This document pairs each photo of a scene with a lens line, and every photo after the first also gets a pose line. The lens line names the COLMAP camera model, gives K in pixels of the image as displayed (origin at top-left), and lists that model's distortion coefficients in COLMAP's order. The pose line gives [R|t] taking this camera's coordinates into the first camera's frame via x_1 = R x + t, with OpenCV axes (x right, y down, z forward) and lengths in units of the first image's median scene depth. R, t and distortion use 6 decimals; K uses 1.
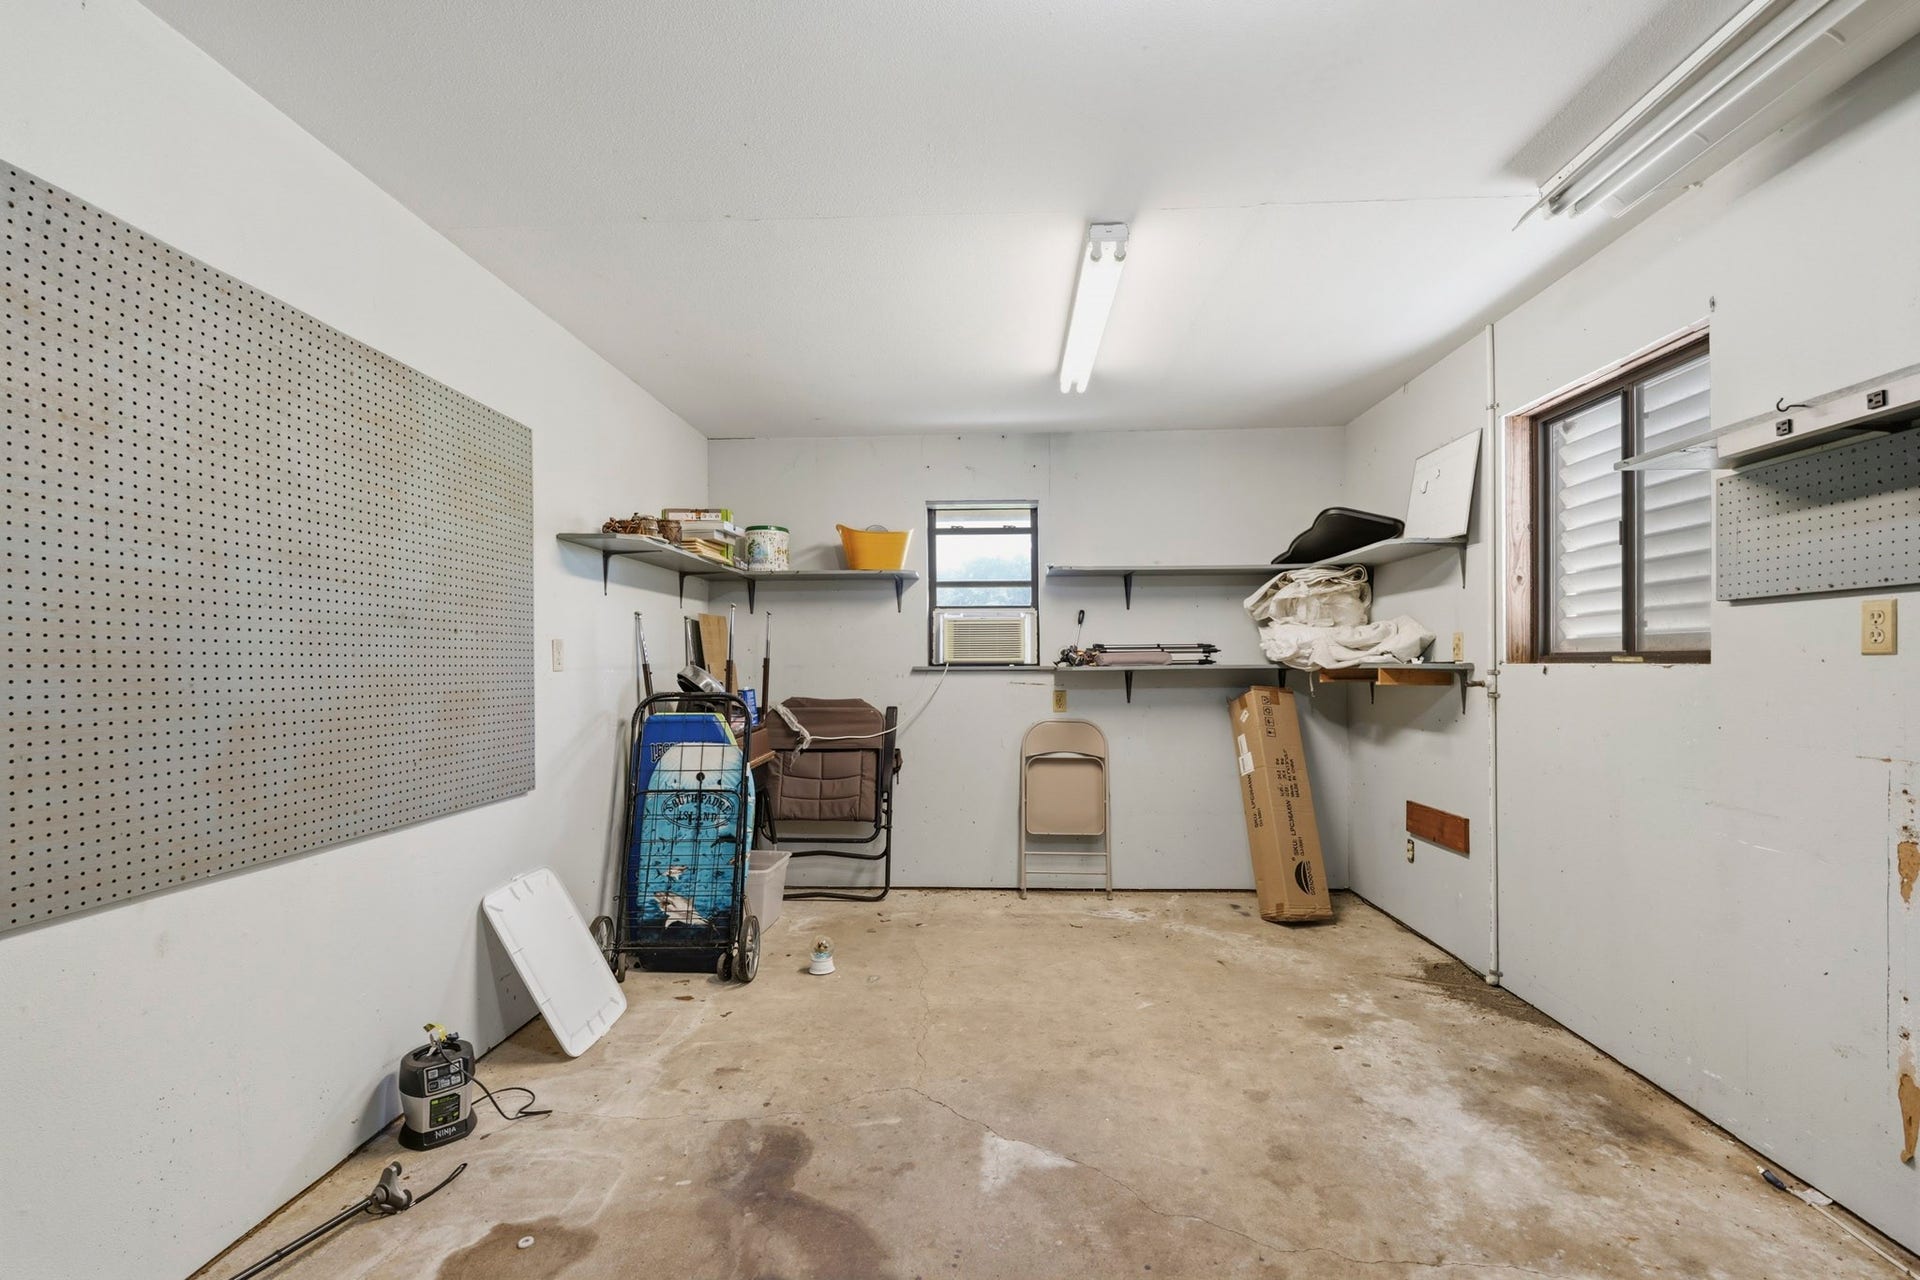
lens RADIAL K [[847.6, 0, 960.4], [0, 847.6, 660.7], [0, 0, 1]] dist [-0.000676, 0.000160]
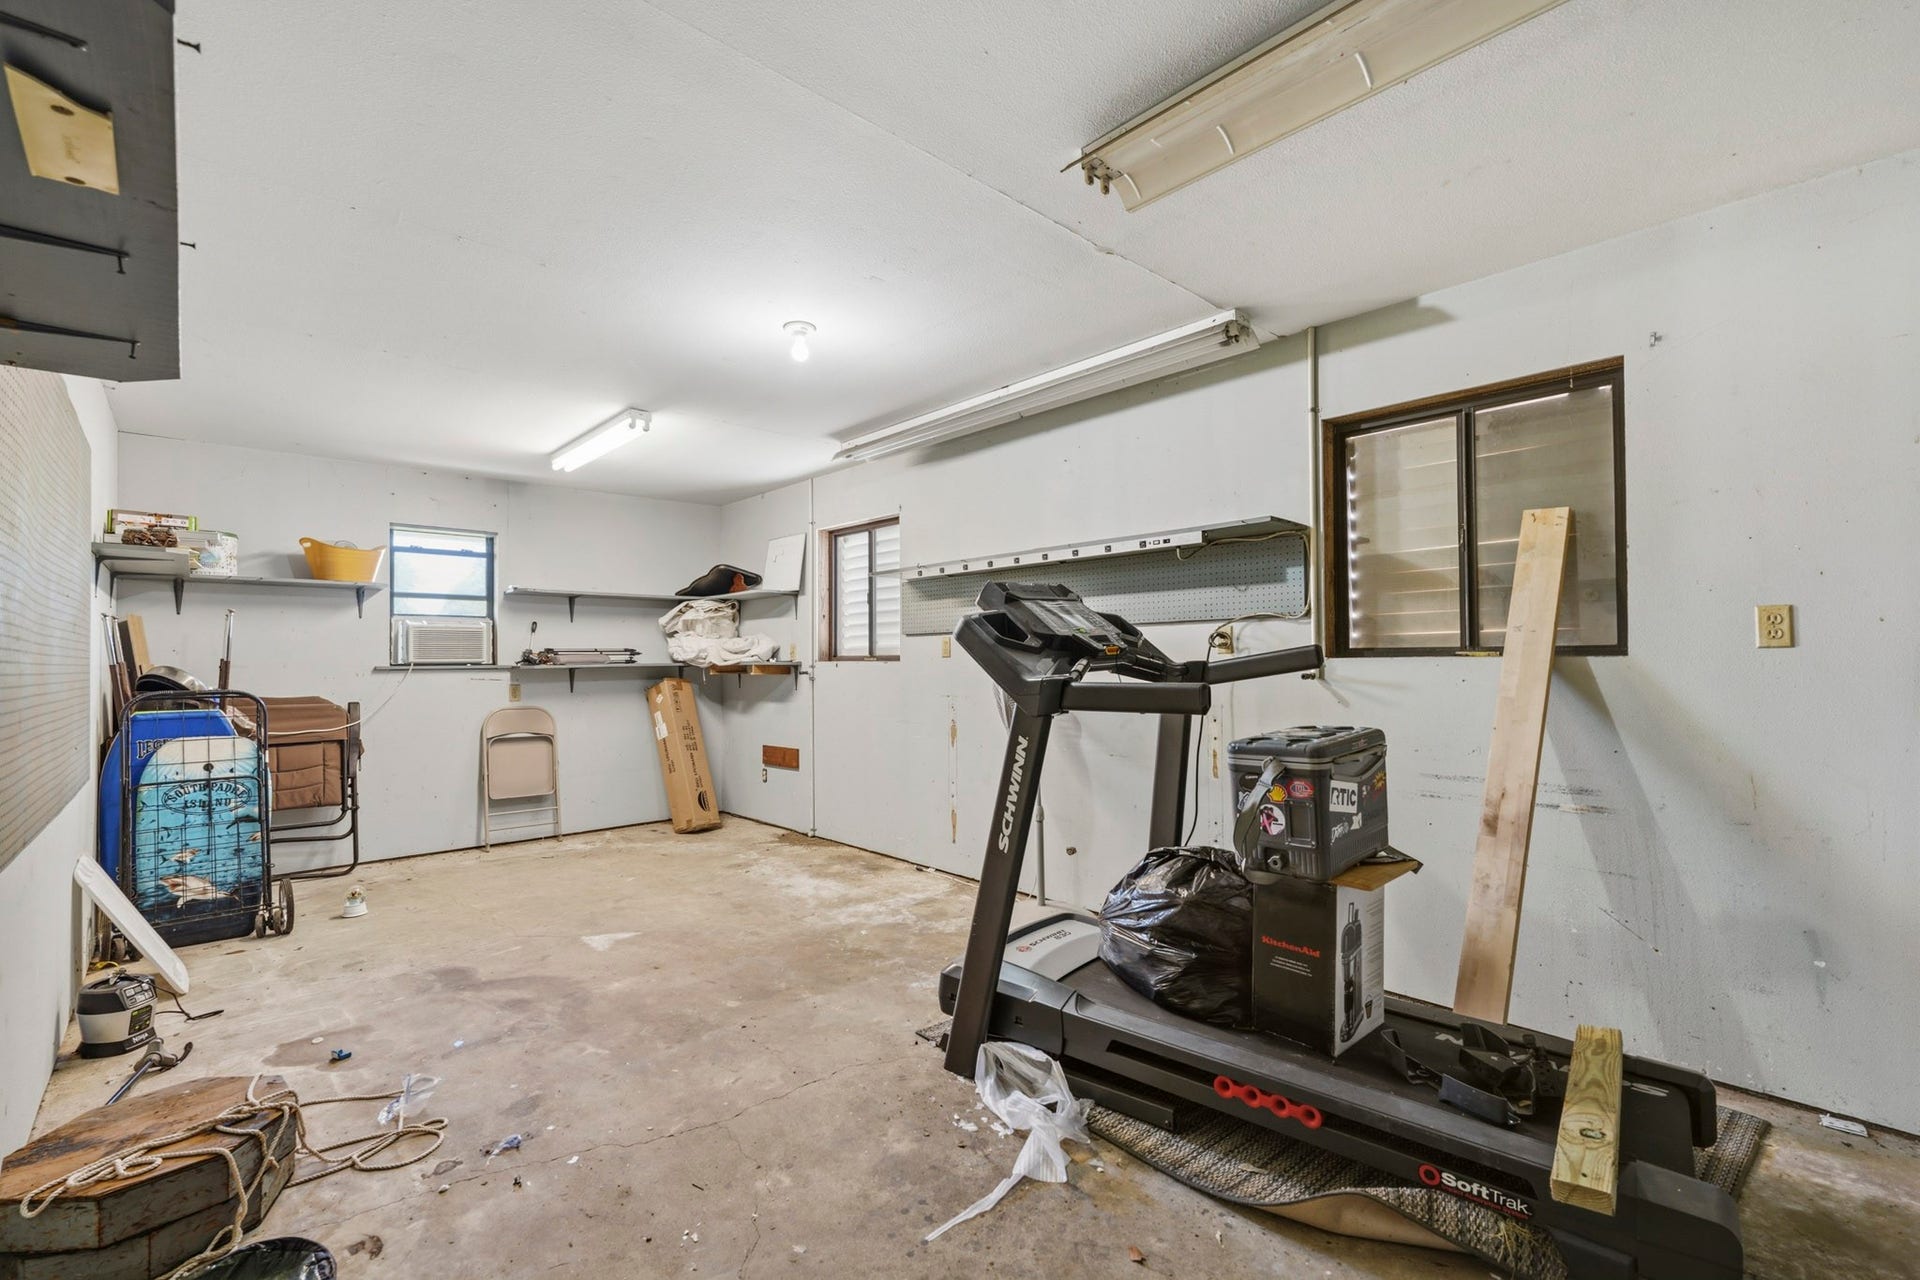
lens RADIAL K [[837.4, 0, 949.2], [0, 837.4, 639.6], [0, 0, 1]] dist [0.001212, 0.000072]
pose [[0.710953, 0.015821, 0.703062, -0.350030], [0.002618, 0.999680, -0.025143, 0.001507], [-0.703235, 0.019716, 0.710684, -0.402001]]
